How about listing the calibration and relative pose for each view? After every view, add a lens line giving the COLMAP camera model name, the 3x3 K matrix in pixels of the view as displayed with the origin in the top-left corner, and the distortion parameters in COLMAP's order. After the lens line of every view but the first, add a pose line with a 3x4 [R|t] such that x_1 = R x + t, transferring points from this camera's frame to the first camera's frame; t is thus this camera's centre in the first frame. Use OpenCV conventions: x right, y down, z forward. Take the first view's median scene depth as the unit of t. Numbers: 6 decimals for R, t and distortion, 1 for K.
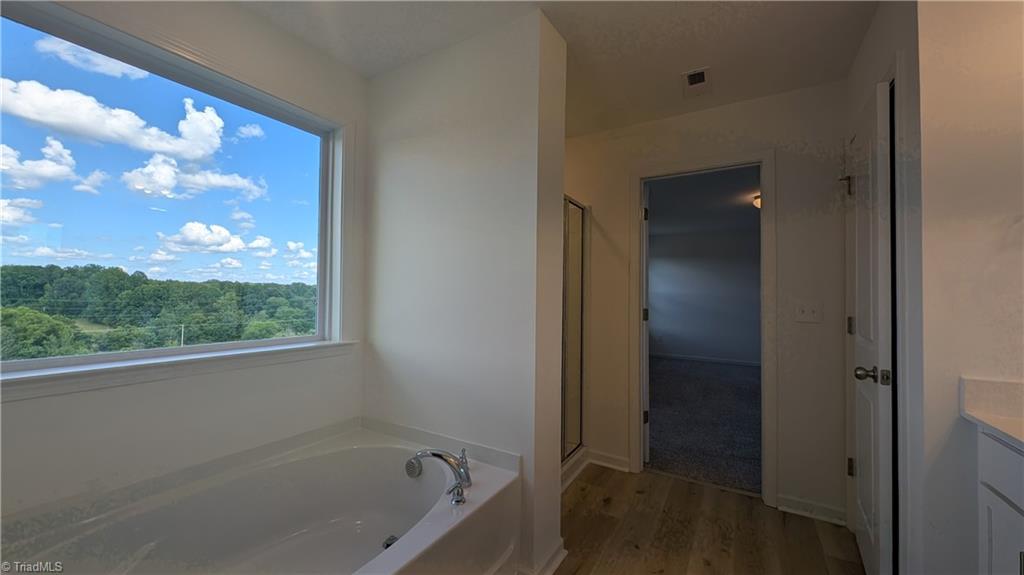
lens RADIAL K [[383.4, 0, 512.0], [0, 383.4, 287.5], [0, 0, 1]] dist [0.000678, -0.000281]
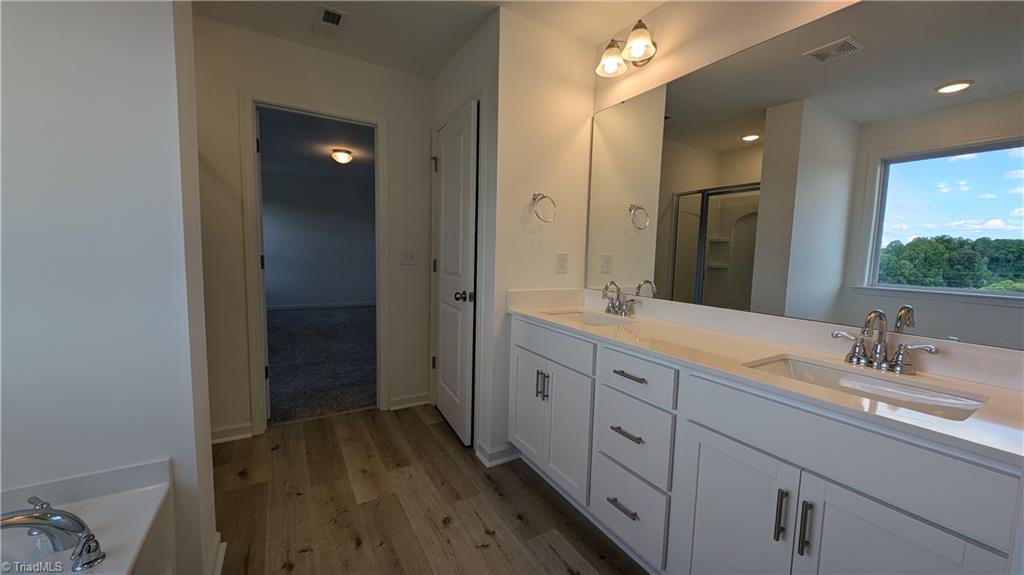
lens RADIAL K [[383.4, 0, 512.0], [0, 383.4, 287.5], [0, 0, 1]] dist [0.000678, -0.000281]
pose [[0.457428, -0.082152, 0.885444, -0.222299], [-0.040203, 0.992795, 0.112882, 0.006816], [-0.888338, -0.087233, 0.450829, 0.091311]]
